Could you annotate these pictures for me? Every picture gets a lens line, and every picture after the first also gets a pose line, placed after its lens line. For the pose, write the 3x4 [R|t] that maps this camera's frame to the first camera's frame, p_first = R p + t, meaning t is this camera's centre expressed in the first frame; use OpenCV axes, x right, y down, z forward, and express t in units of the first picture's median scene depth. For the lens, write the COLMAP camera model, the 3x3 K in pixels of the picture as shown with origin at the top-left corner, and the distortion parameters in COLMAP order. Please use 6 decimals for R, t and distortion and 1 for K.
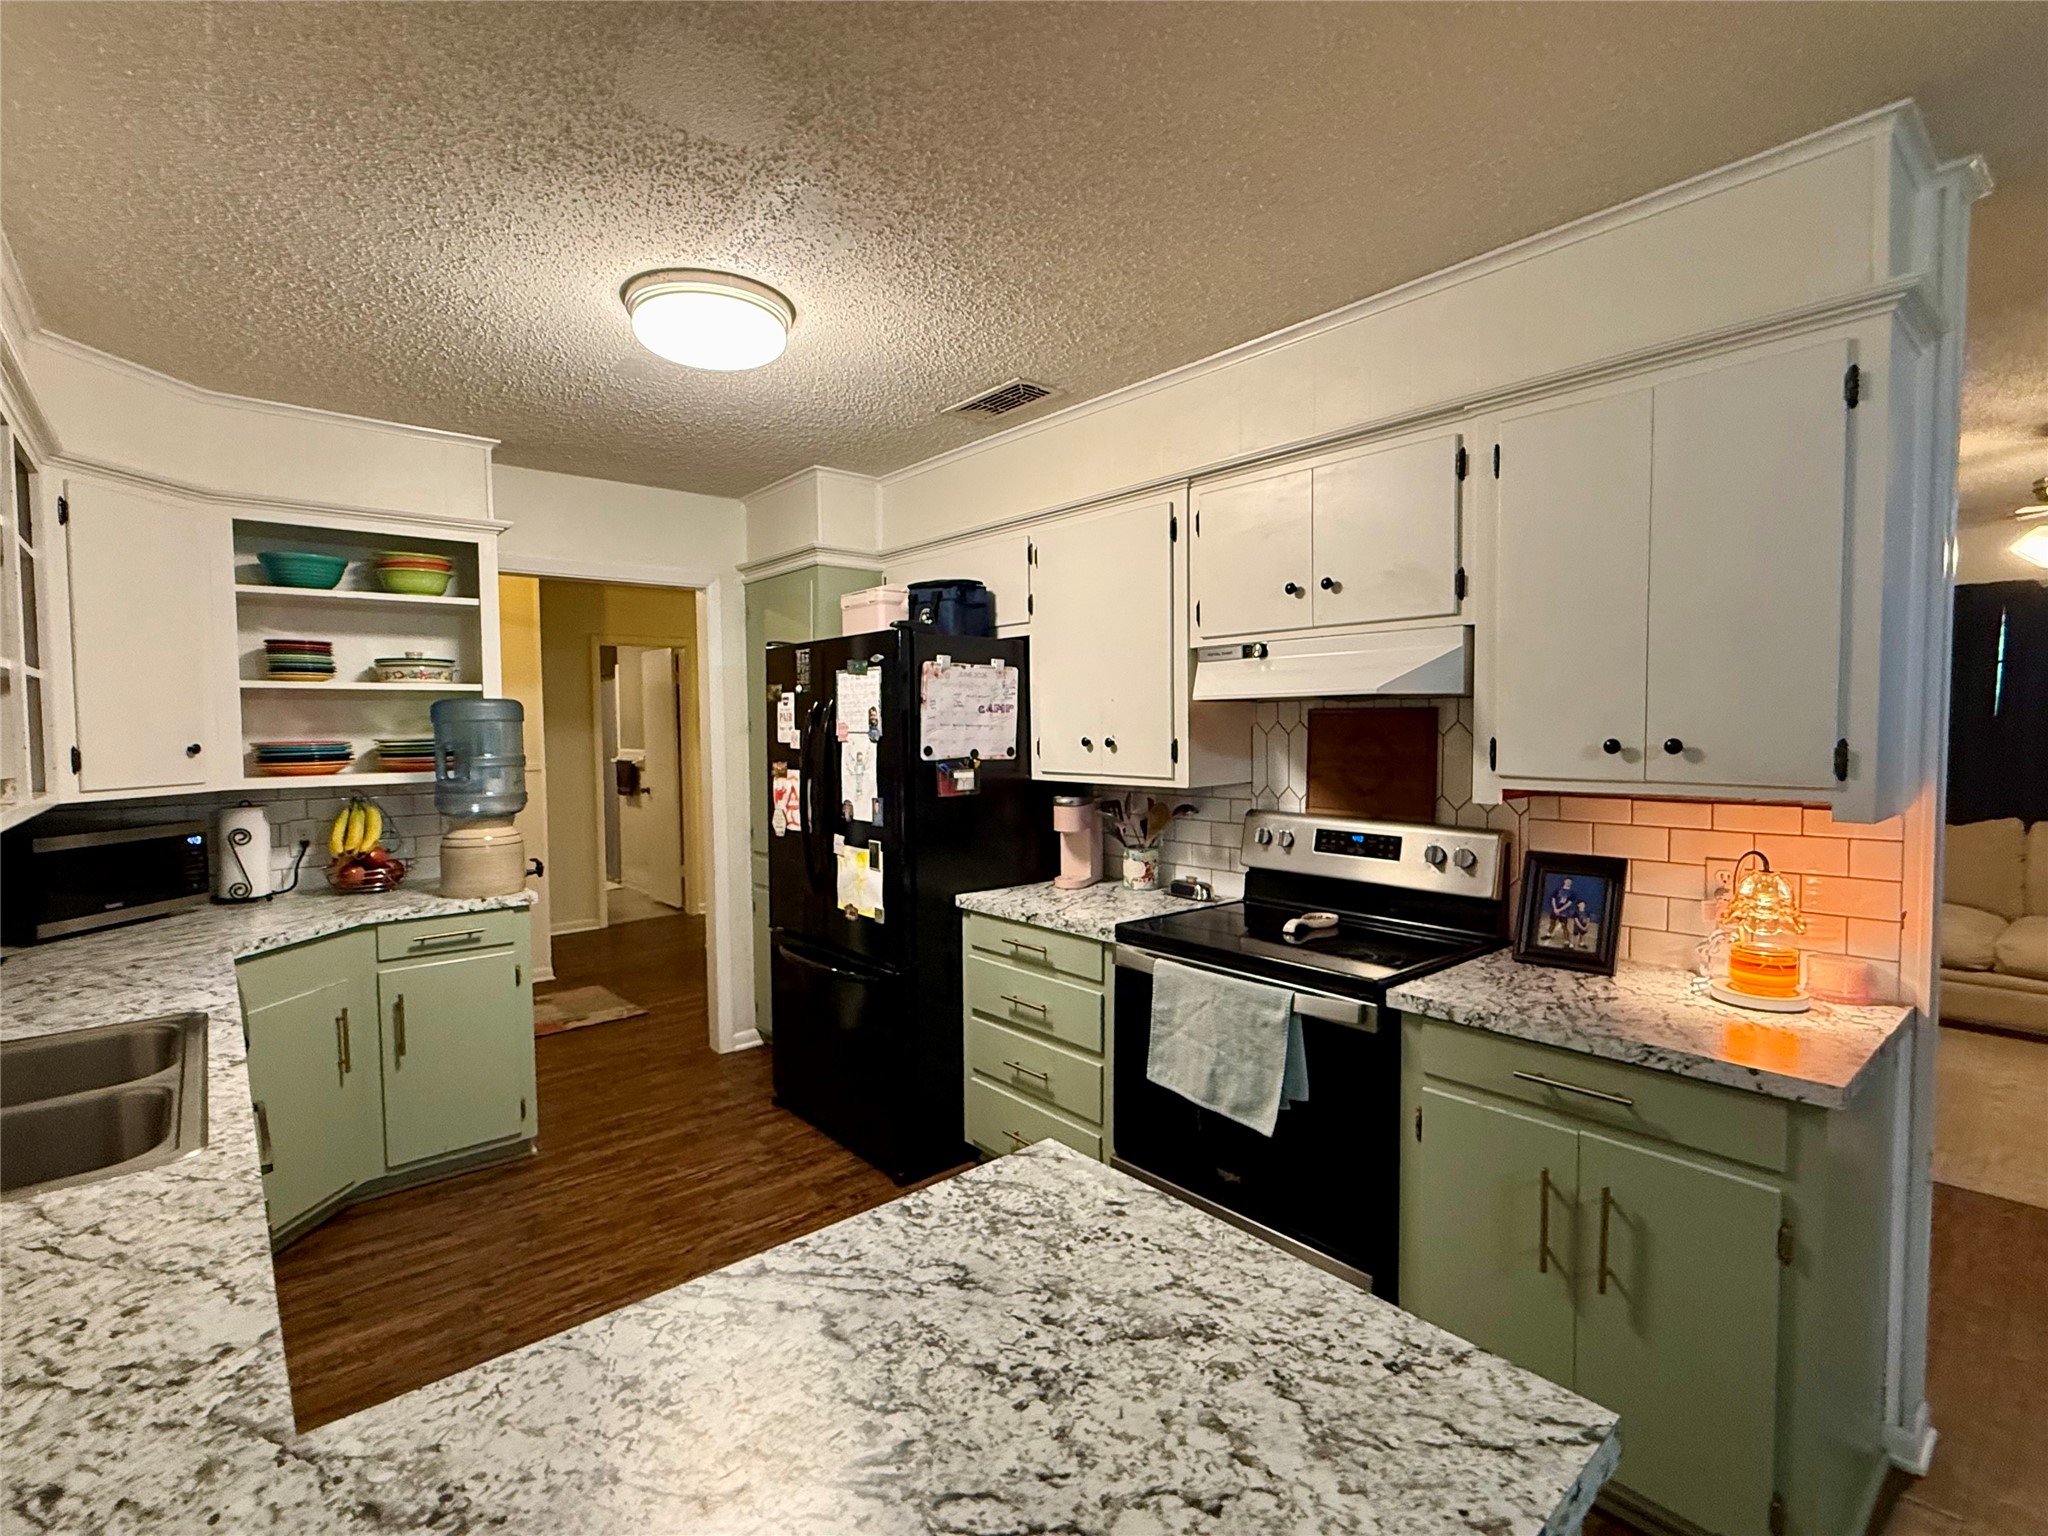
lens RADIAL K [[959.6, 0, 1025.8], [0, 959.6, 768.5], [0, 0, 1]] dist [-0.001417, -0.000091]
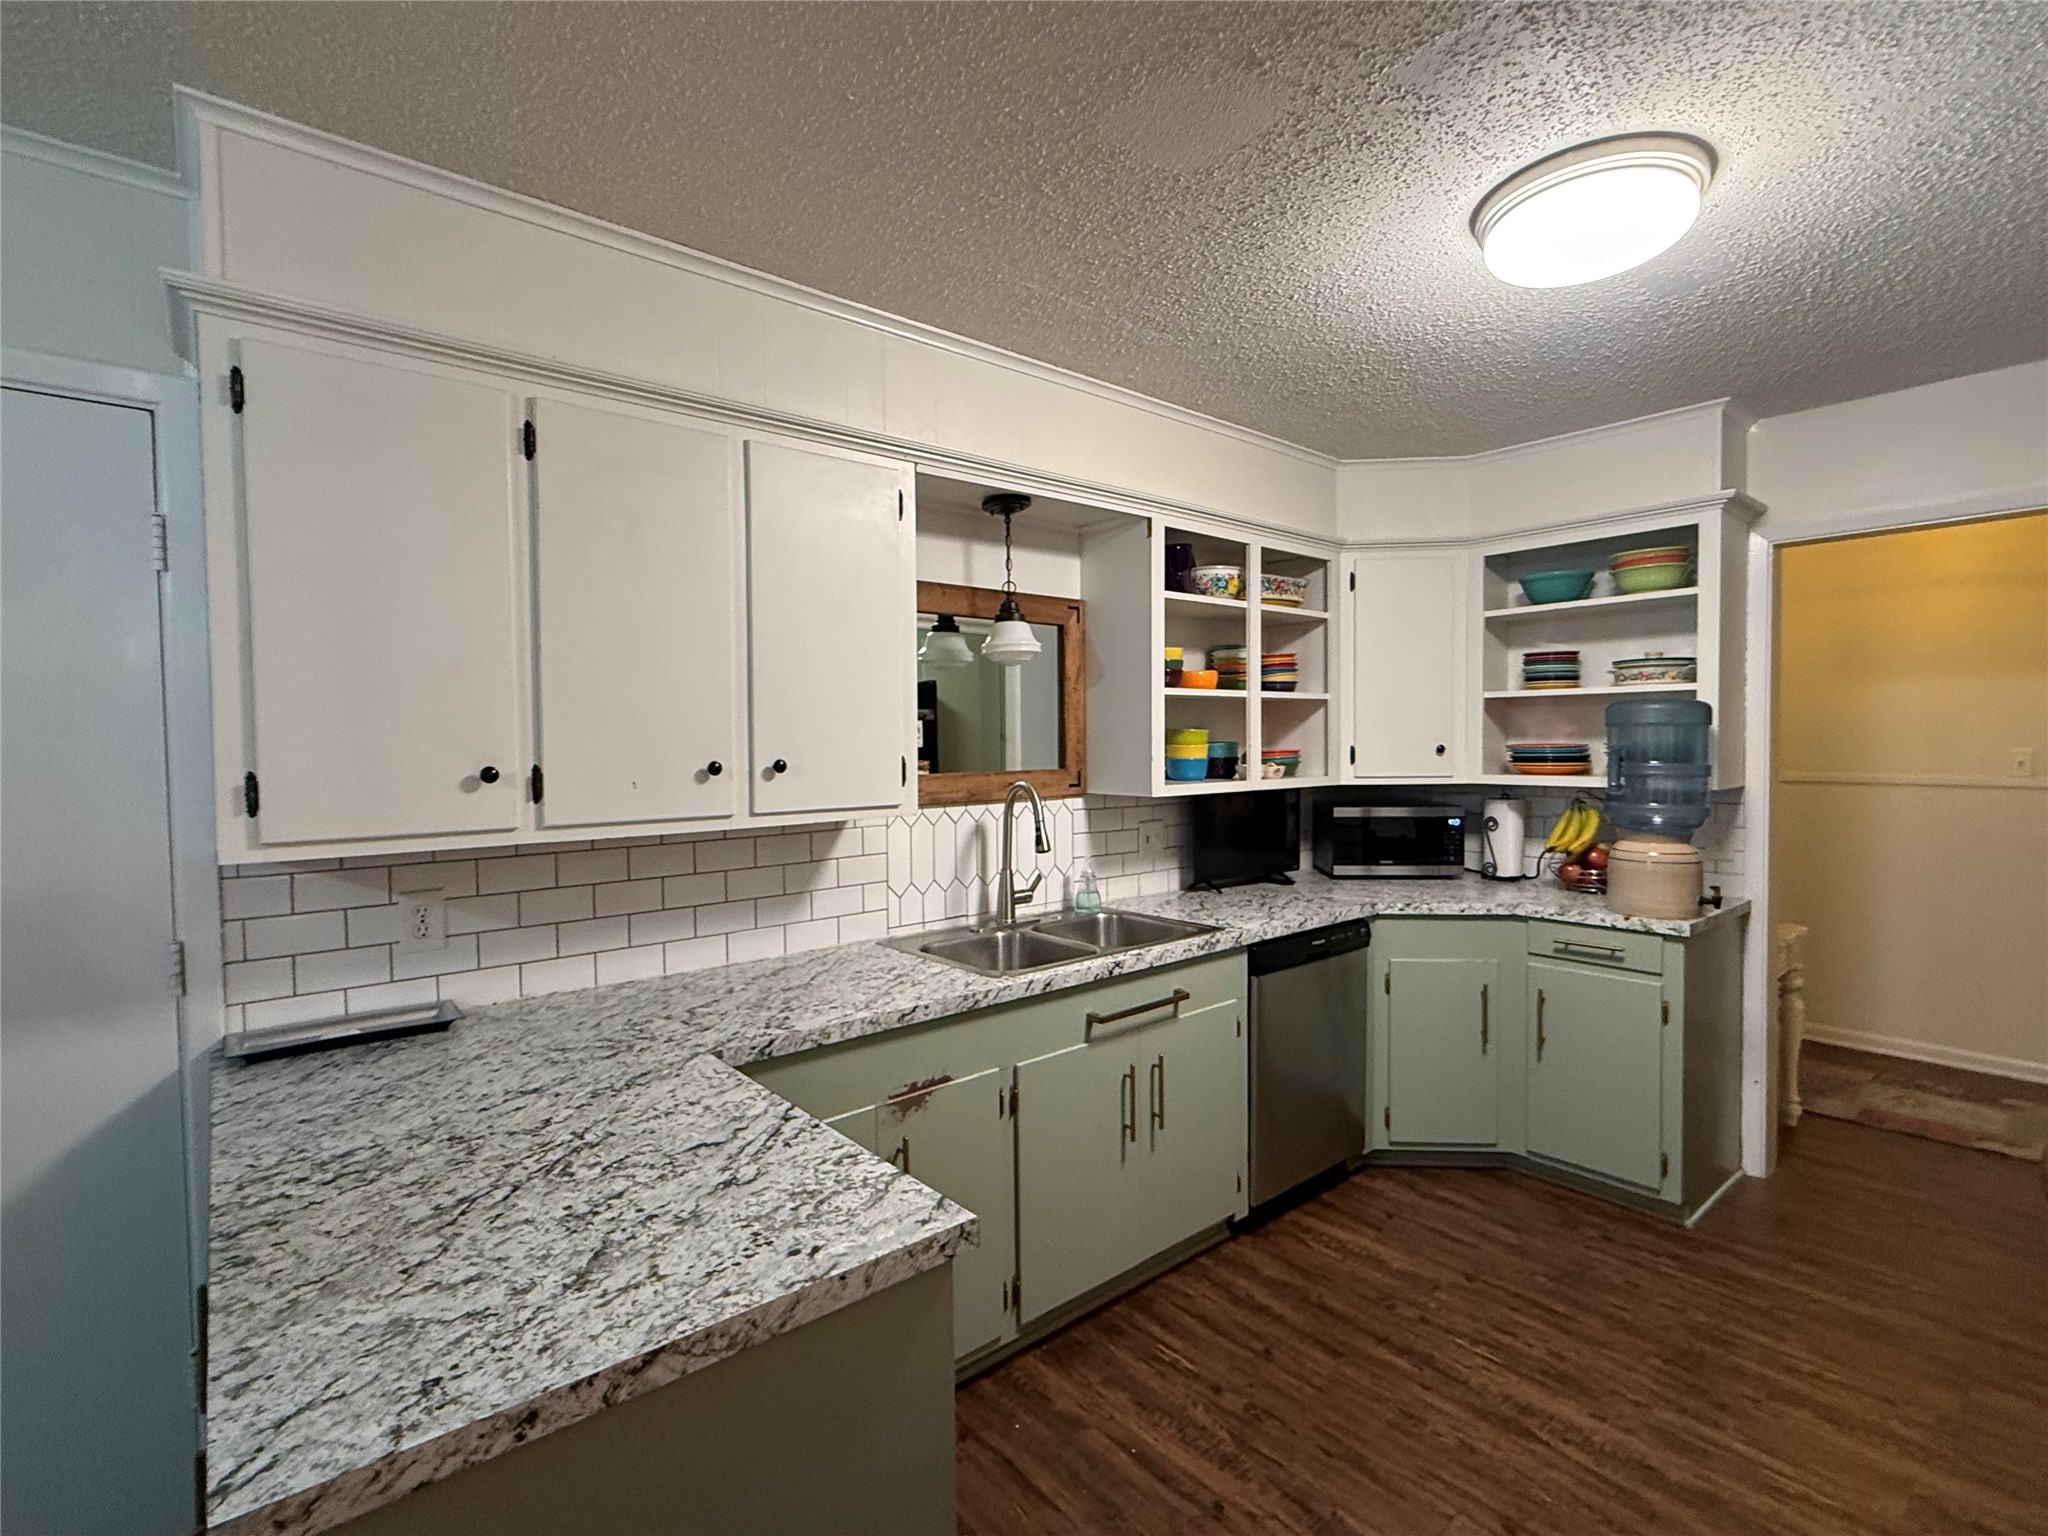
lens RADIAL K [[959.6, 0, 1025.8], [0, 959.6, 768.9], [0, 0, 1]] dist [-0.001417, -0.000091]
pose [[-0.009913, 0.040891, -0.999114, 1.088304], [-0.036951, 0.998466, 0.041231, -0.071408], [0.999268, 0.037327, -0.008387, 1.285252]]
